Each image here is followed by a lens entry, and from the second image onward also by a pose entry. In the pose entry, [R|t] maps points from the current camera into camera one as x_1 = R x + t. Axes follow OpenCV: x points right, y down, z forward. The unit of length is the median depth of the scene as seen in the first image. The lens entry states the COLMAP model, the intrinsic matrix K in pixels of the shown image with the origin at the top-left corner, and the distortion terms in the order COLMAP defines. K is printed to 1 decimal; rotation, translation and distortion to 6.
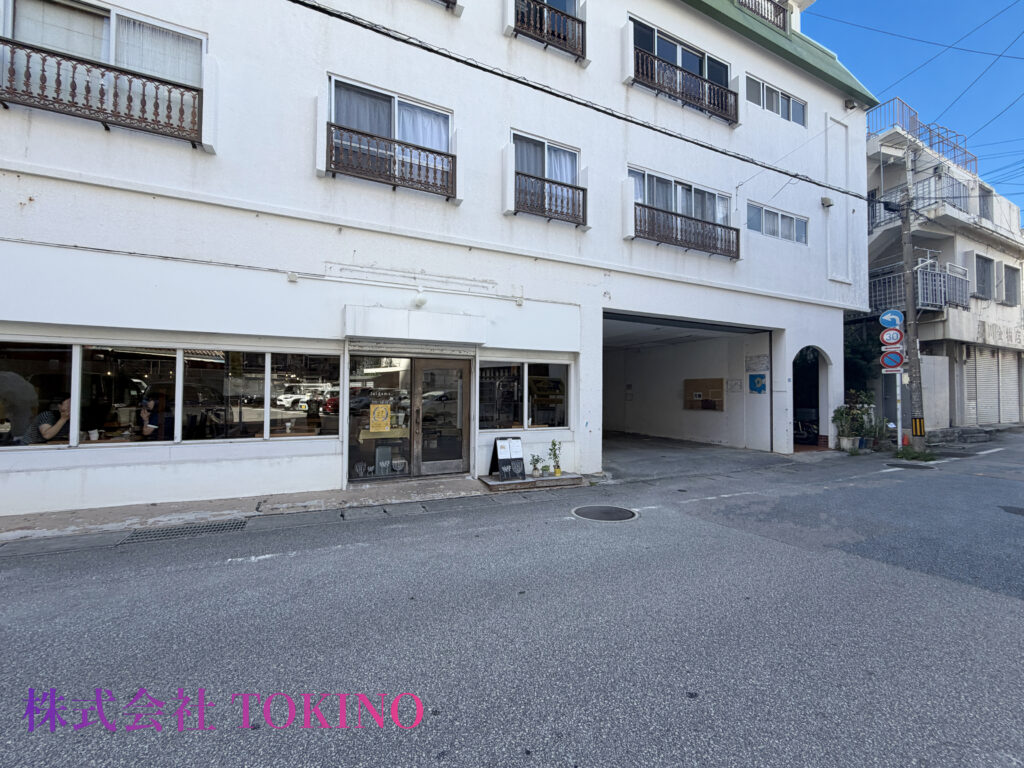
lens RADIAL K [[410.4, 0, 508.1], [0, 410.4, 384.9], [0, 0, 1]] dist [-0.000990, -0.000114]
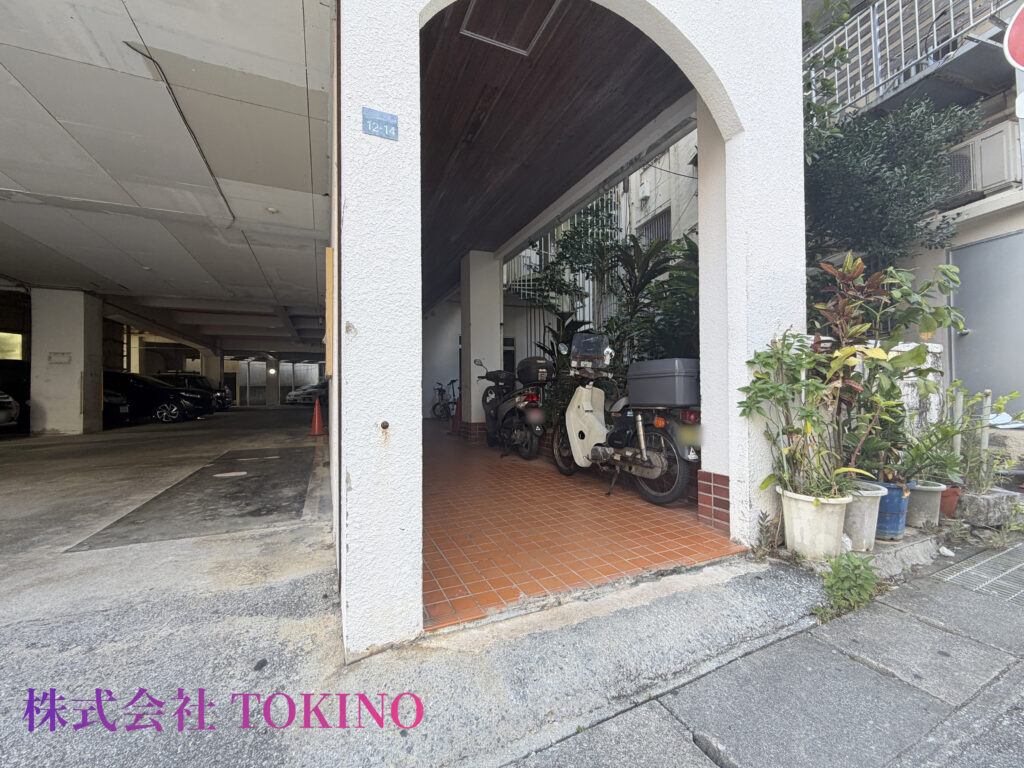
lens RADIAL K [[410.4, 0, 510.8], [0, 410.4, 382.6], [0, 0, 1]] dist [-0.000990, -0.000114]
pose [[0.999904, -0.009560, -0.009993, 0.692863], [0.009644, 0.999919, 0.008352, 0.074211], [0.009913, -0.008448, 0.999915, 0.815405]]
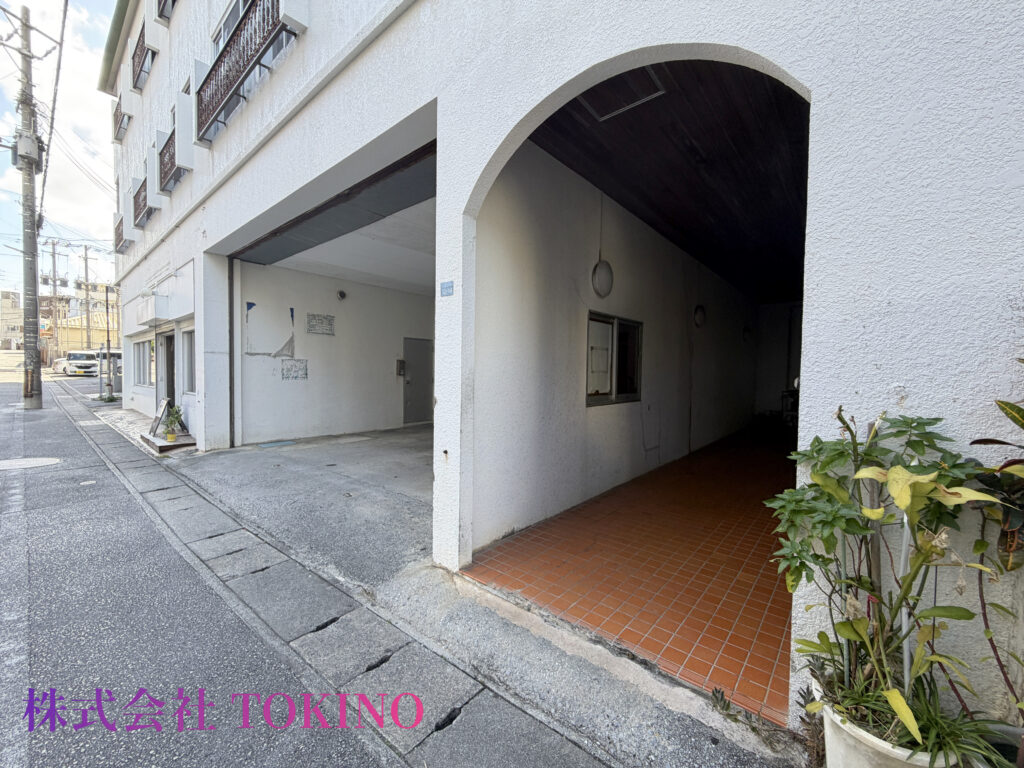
lens RADIAL K [[410.4, 0, 507.7], [0, 410.4, 381.9], [0, 0, 1]] dist [-0.000990, -0.000114]
pose [[0.416450, 0.027611, -0.908739, 0.880563], [0.008316, 0.999381, 0.034176, 0.040023], [0.909121, -0.021790, 0.415963, 0.875965]]
